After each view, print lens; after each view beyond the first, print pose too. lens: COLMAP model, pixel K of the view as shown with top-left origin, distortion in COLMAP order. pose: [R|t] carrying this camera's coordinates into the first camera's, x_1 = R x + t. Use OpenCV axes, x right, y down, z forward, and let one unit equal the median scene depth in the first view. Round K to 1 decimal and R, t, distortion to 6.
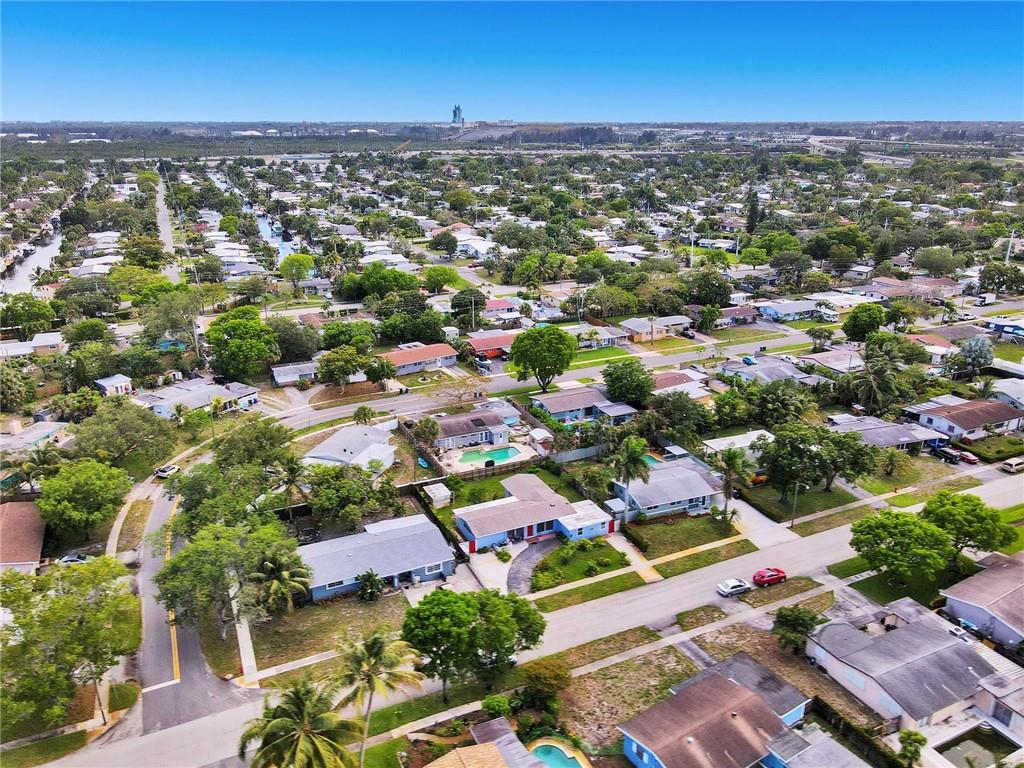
lens RADIAL K [[754.8, 0, 511.9], [0, 754.8, 388.3], [0, 0, 1]] dist [0.012110, -0.005670]
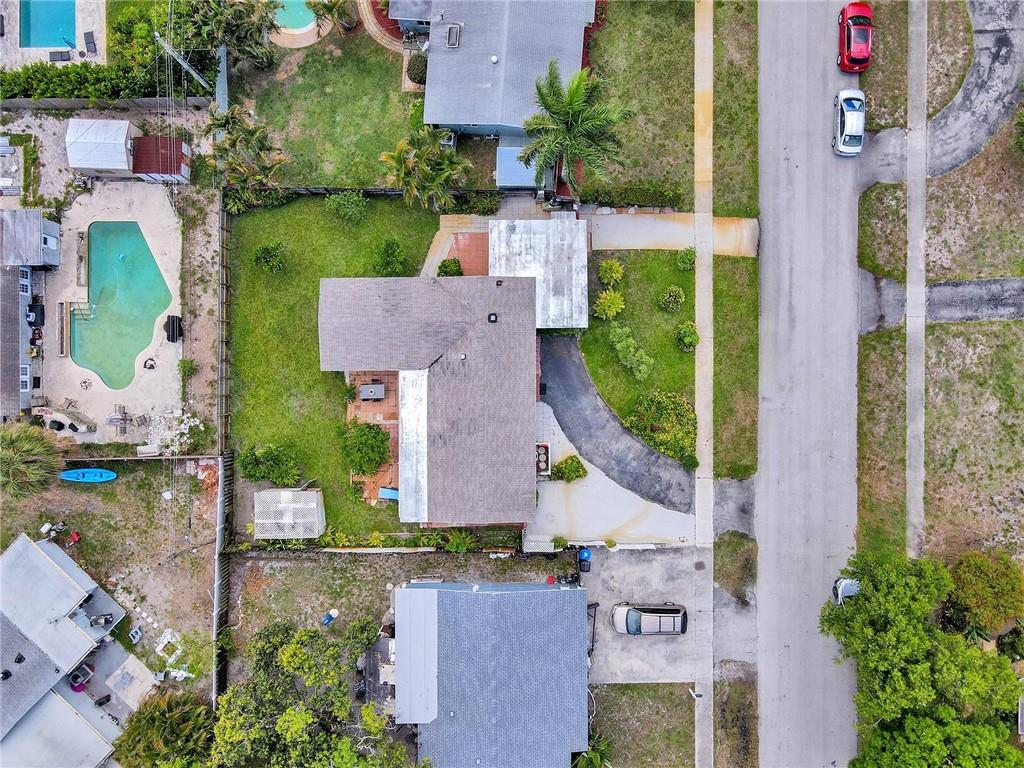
lens RADIAL K [[754.8, 0, 508.7], [0, 754.8, 388.0], [0, 0, 1]] dist [0.012110, -0.005670]
pose [[0.425645, -0.904881, -0.004049, 0.022449], [0.312197, 0.142650, 0.939247, -0.258667], [-0.849329, -0.401050, 0.343219, 0.857275]]
